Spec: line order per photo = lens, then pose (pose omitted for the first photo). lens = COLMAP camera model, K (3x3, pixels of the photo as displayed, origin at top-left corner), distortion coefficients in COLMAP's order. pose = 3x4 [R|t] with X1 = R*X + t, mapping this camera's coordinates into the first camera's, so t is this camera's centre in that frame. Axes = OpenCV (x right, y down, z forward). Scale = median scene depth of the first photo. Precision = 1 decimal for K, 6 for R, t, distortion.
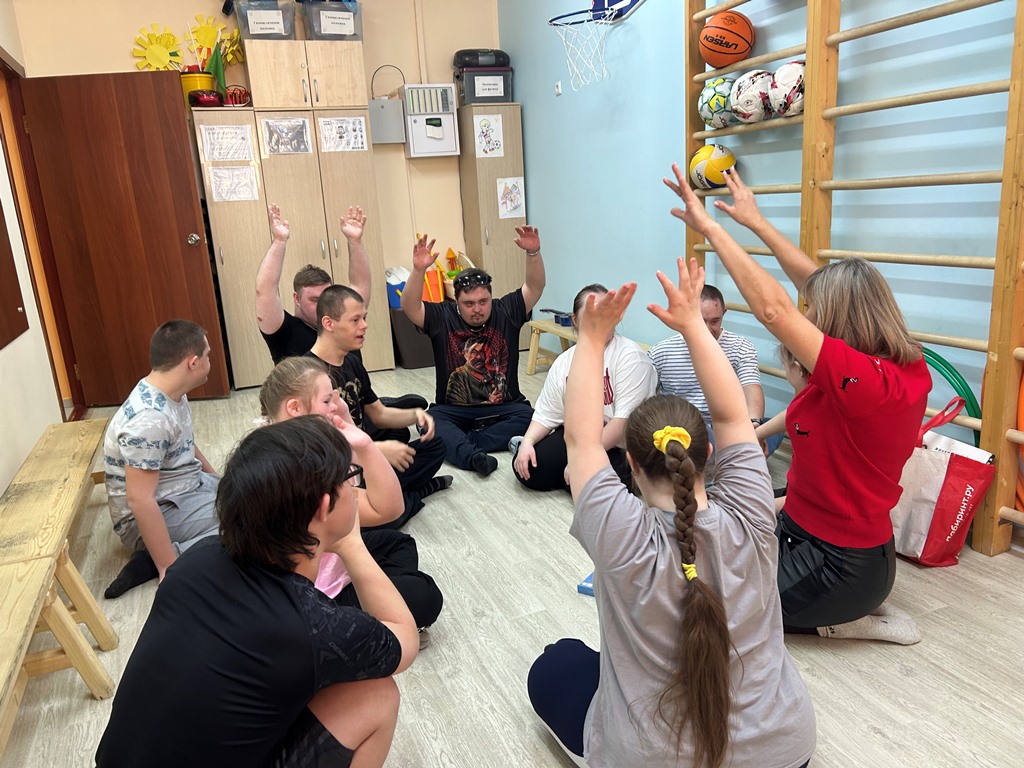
lens RADIAL K [[773.1, 0, 510.8], [0, 773.1, 386.8], [0, 0, 1]] dist [0.054561, -0.061667]
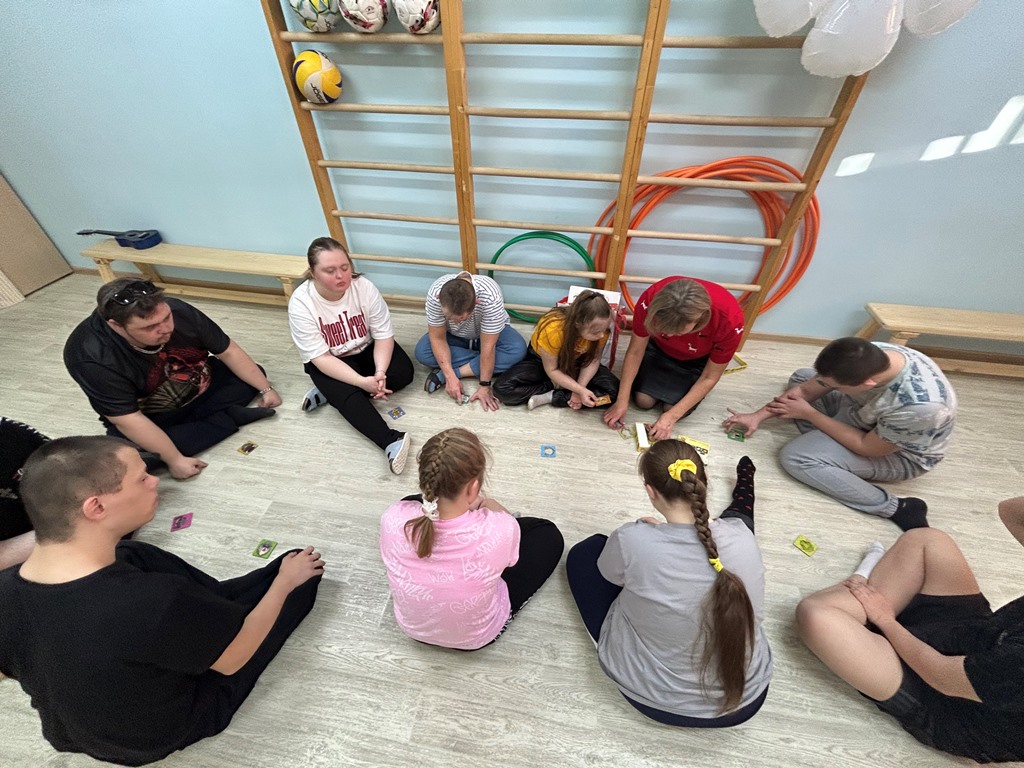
lens RADIAL K [[415.5, 0, 515.3], [0, 415.5, 385.5], [0, 0, 1]] dist [-0.001370, 0.000035]
pose [[0.520854, -0.523901, 0.673973, -0.128556], [0.168374, 0.837062, 0.520555, -0.130160], [-0.836876, -0.157654, 0.524198, 0.308880]]
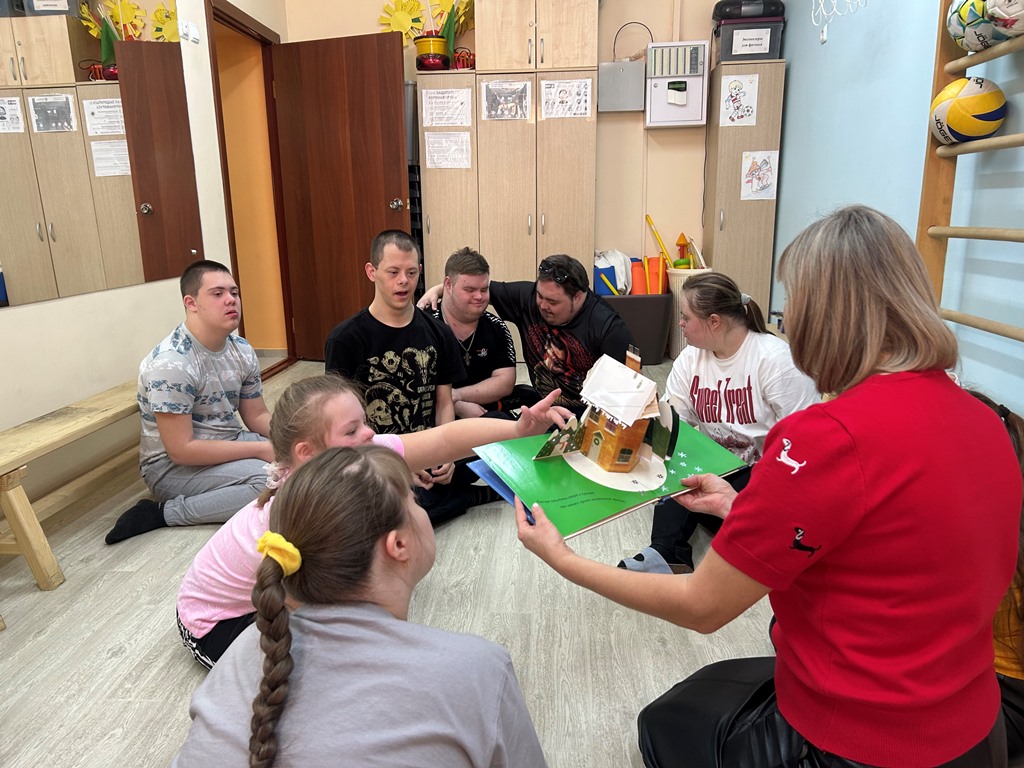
lens RADIAL K [[774.3, 0, 503.3], [0, 774.3, 386.4], [0, 0, 1]] dist [0.049655, -0.062299]
pose [[0.898884, 0.141113, -0.414842, 0.150409], [-0.143312, 0.989336, 0.026003, -0.004735], [0.414088, 0.036078, 0.909522, 0.159508]]
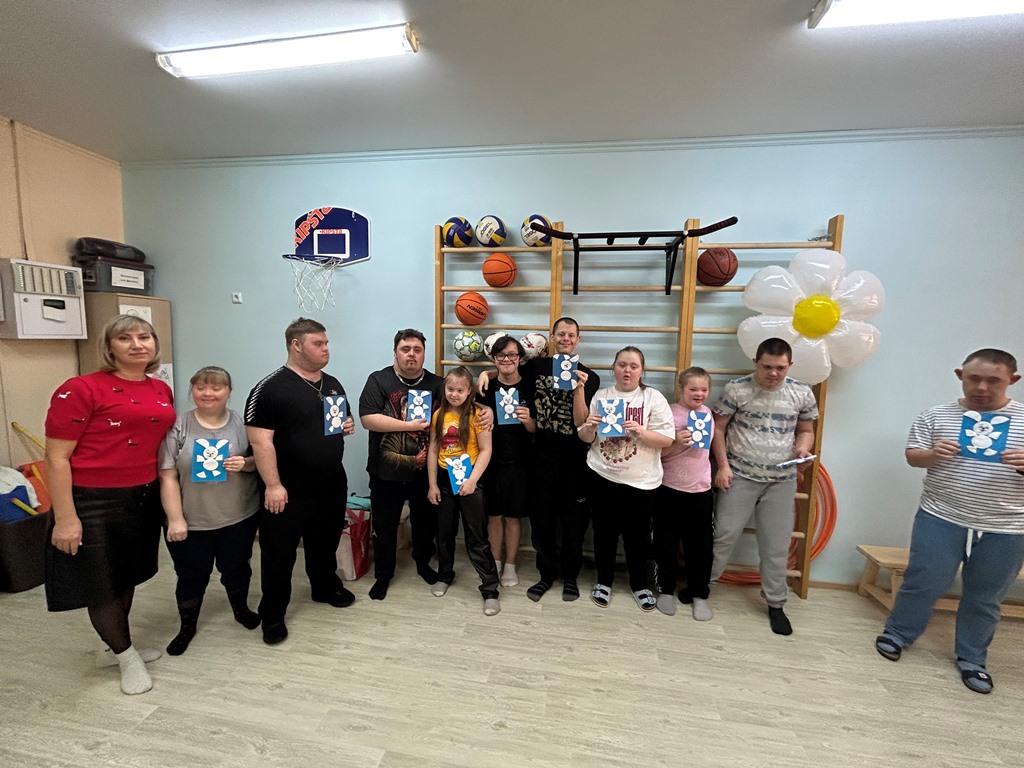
lens RADIAL K [[418.7, 0, 512.0], [0, 418.7, 384.0], [0, 0, 1]] dist [0.000815, 0.000473]
pose [[0.517759, -0.008108, 0.855488, -0.272511], [0.150358, 0.985253, -0.081662, -0.141045], [-0.842210, 0.170911, 0.511343, 0.347220]]
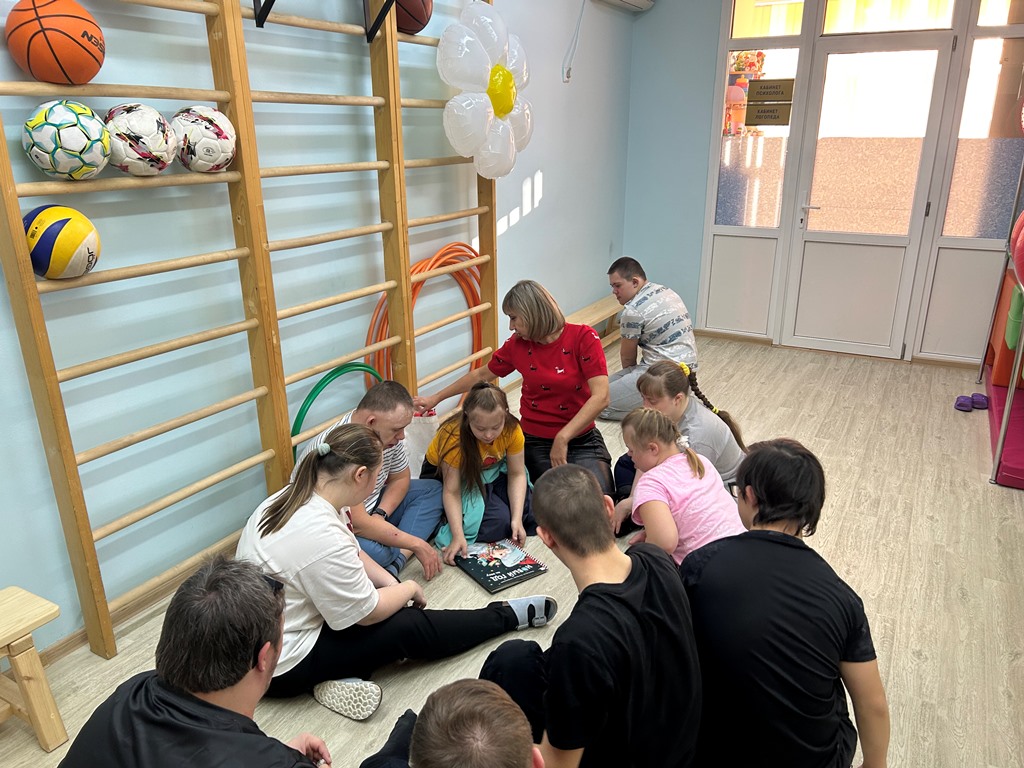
lens RADIAL K [[758.9, 0, 518.4], [0, 758.9, 387.9], [0, 0, 1]] dist [0.080005, -0.085243]
pose [[-0.625300, -0.189887, 0.756930, -0.309996], [0.227630, 0.883384, 0.409655, -0.244933], [-0.746448, 0.428458, -0.509156, 0.768213]]
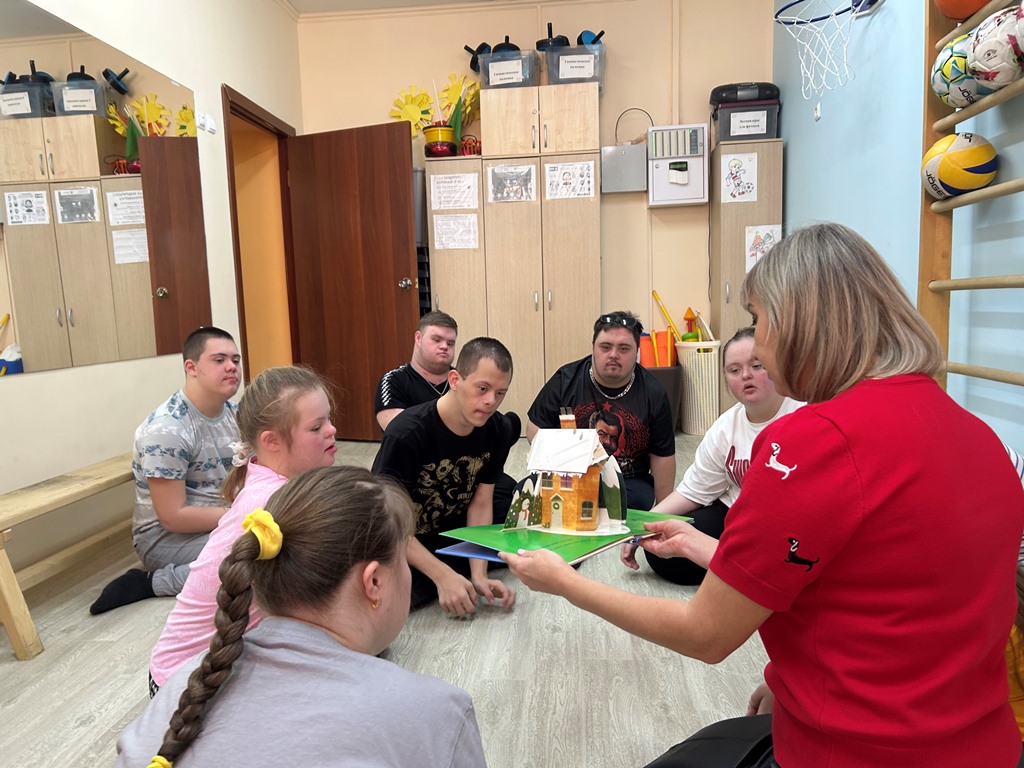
lens RADIAL K [[774.3, 0, 503.3], [0, 774.3, 386.4], [0, 0, 1]] dist [0.049655, -0.062299]
pose [[0.888593, 0.078405, -0.451946, 0.162608], [-0.130933, 0.987646, -0.086093, 0.012173], [0.439612, 0.135676, 0.887881, 0.175046]]
